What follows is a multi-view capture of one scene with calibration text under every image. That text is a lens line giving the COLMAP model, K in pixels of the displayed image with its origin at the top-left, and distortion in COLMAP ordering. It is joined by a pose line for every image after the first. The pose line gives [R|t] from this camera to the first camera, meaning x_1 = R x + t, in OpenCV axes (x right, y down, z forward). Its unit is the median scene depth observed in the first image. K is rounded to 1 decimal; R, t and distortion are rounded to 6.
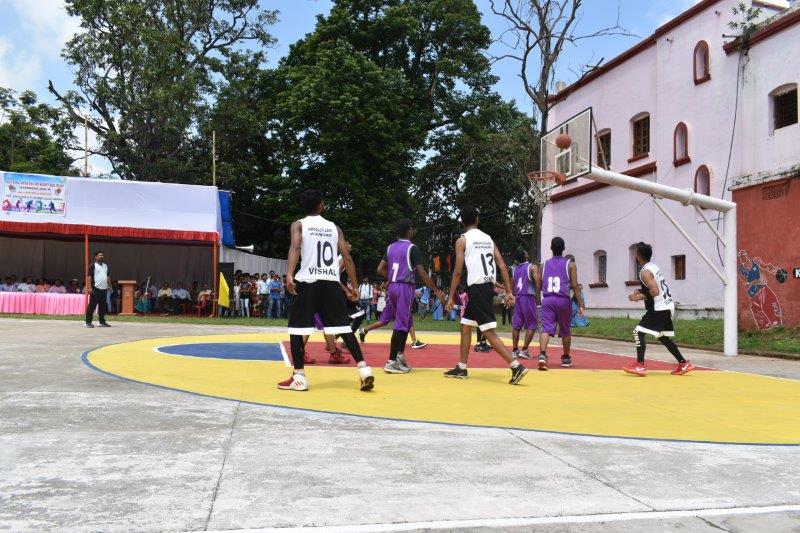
lens RADIAL K [[671.1, 0, 402.5], [0, 671.1, 266.9], [0, 0, 1]] dist [-0.022395, 0.005975]
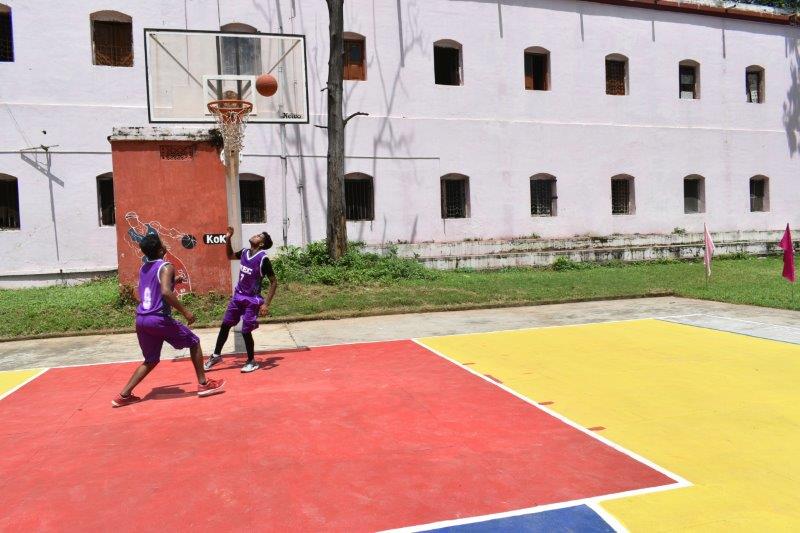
lens RADIAL K [[632.8, 0, 405.7], [0, 632.8, 267.0], [0, 0, 1]] dist [-0.010276, 0.002525]
pose [[-0.048097, -0.038331, 0.998107, -0.359245], [-0.021392, 0.999074, 0.037337, 0.009128], [-0.998614, -0.019556, -0.048872, 0.722874]]
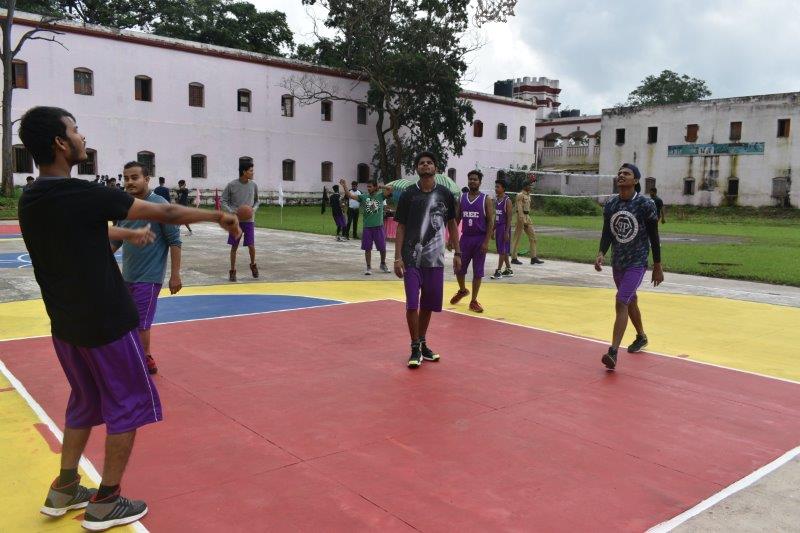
lens RADIAL K [[671.1, 0, 402.5], [0, 671.1, 266.9], [0, 0, 1]] dist [-0.022395, 0.005975]
pose [[-0.455654, -0.107577, 0.883632, -1.866265], [-0.070162, 0.993923, 0.084825, -0.000242], [-0.887387, -0.023347, -0.460433, 0.636612]]
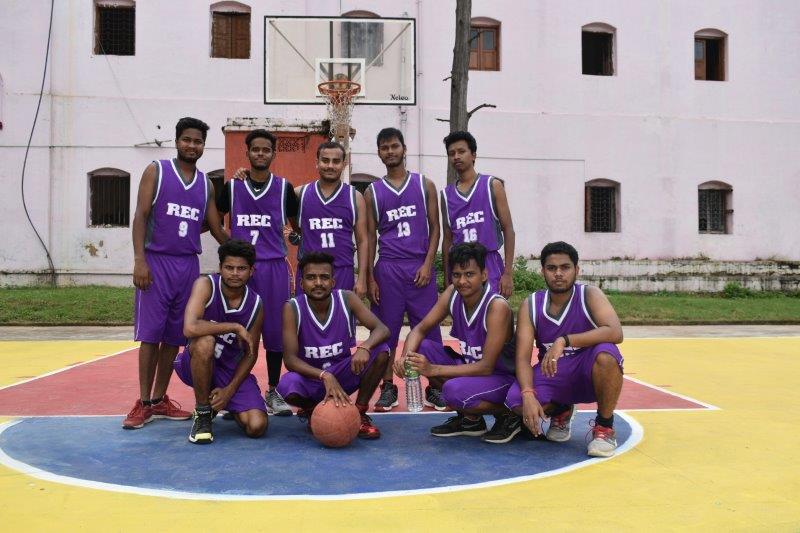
lens RADIAL K [[797.5, 0, 404.8], [0, 797.5, 266.0], [0, 0, 1]] dist [-0.021950, -0.000569]
pose [[0.148000, 0.018207, 0.988820, -0.483727], [-0.059029, 0.998211, -0.009545, 0.053062], [-0.987224, -0.056956, 0.148810, 0.681107]]
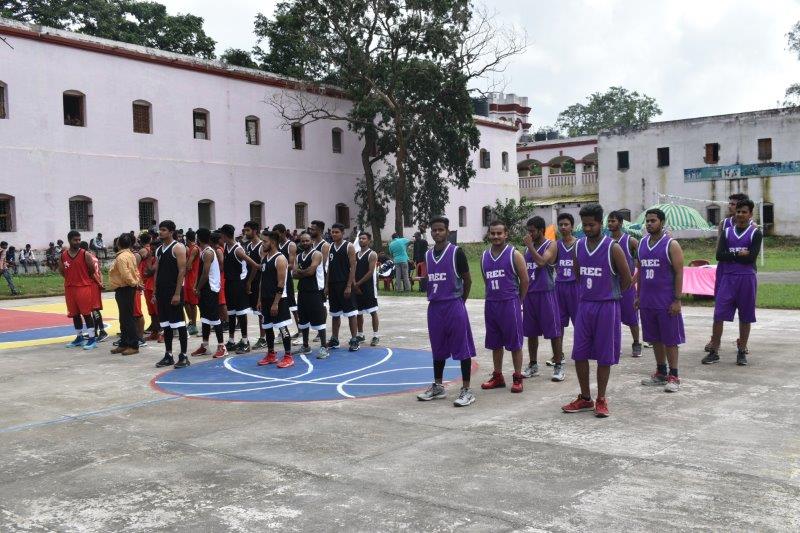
lens RADIAL K [[797.5, 0, 404.8], [0, 797.5, 266.0], [0, 0, 1]] dist [-0.021950, -0.000569]
pose [[-0.604920, -0.013342, 0.796175, -1.290603], [-0.018839, 0.999820, 0.002441, 0.014685], [-0.796064, -0.013522, -0.605062, 0.975388]]
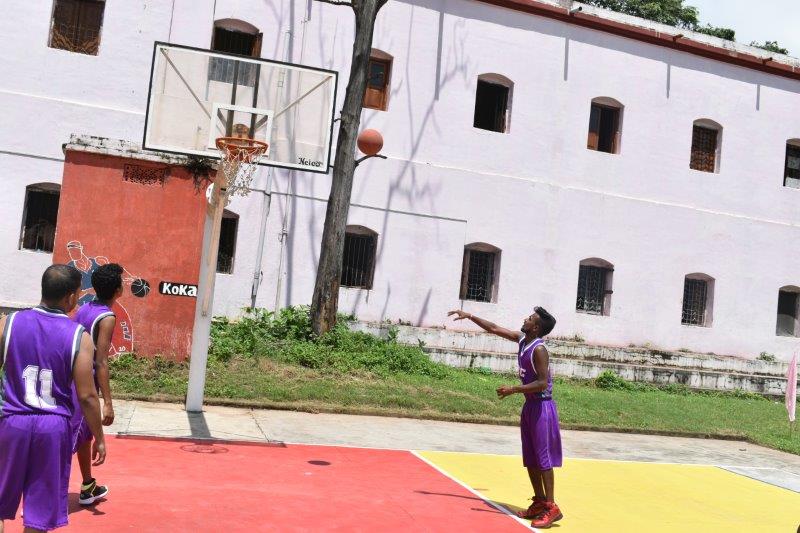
lens RADIAL K [[874.2, 0, 409.1], [0, 874.2, 265.6], [0, 0, 1]] dist [-0.014497, -0.004135]
pose [[-0.059729, 0.054954, 0.996701, -0.435596], [-0.157224, 0.985503, -0.063759, 0.003764], [-0.985755, -0.160514, -0.050223, 0.745308]]
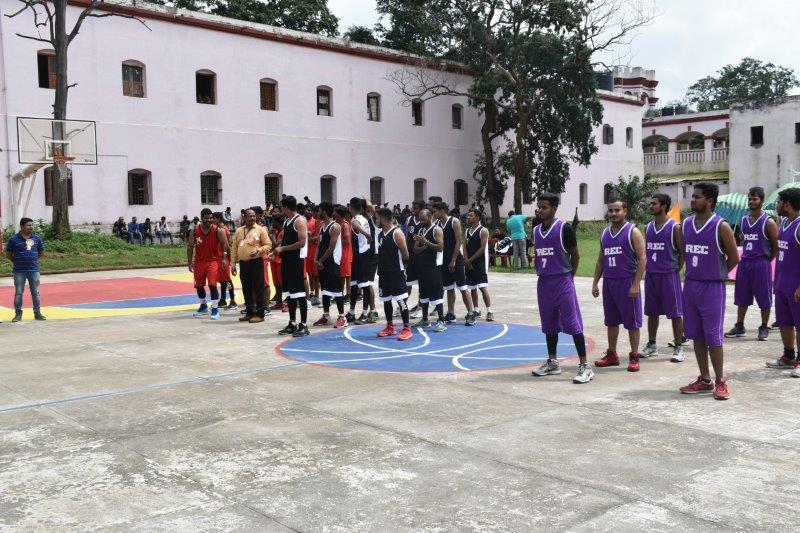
lens RADIAL K [[797.5, 0, 404.8], [0, 797.5, 266.0], [0, 0, 1]] dist [-0.021950, -0.000569]
pose [[-0.481523, -0.048071, 0.875114, -1.297870], [-0.034631, 0.998758, 0.035807, 0.015737], [-0.875749, -0.013064, -0.482590, 0.980321]]
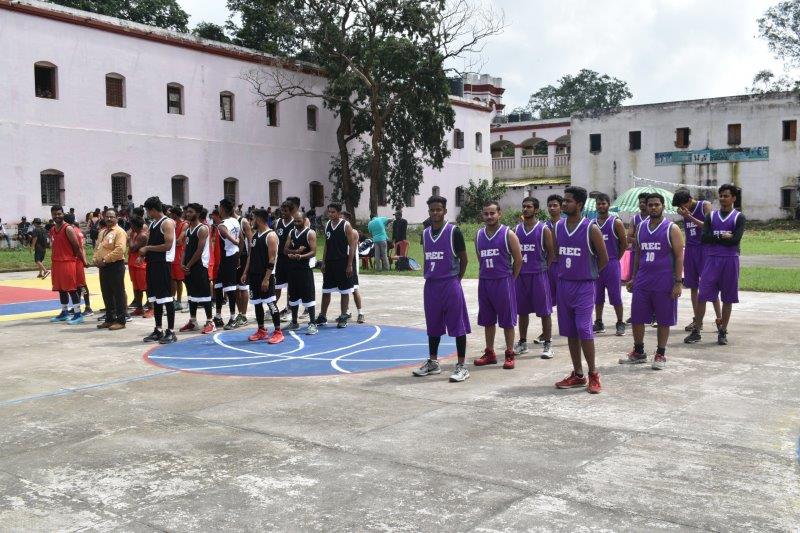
lens RADIAL K [[797.5, 0, 404.8], [0, 797.5, 266.0], [0, 0, 1]] dist [-0.021950, -0.000569]
pose [[-0.634980, -0.041336, 0.771422, -1.286107], [-0.031846, 0.999119, 0.027324, 0.015965], [-0.771872, -0.007216, -0.635737, 0.996143]]
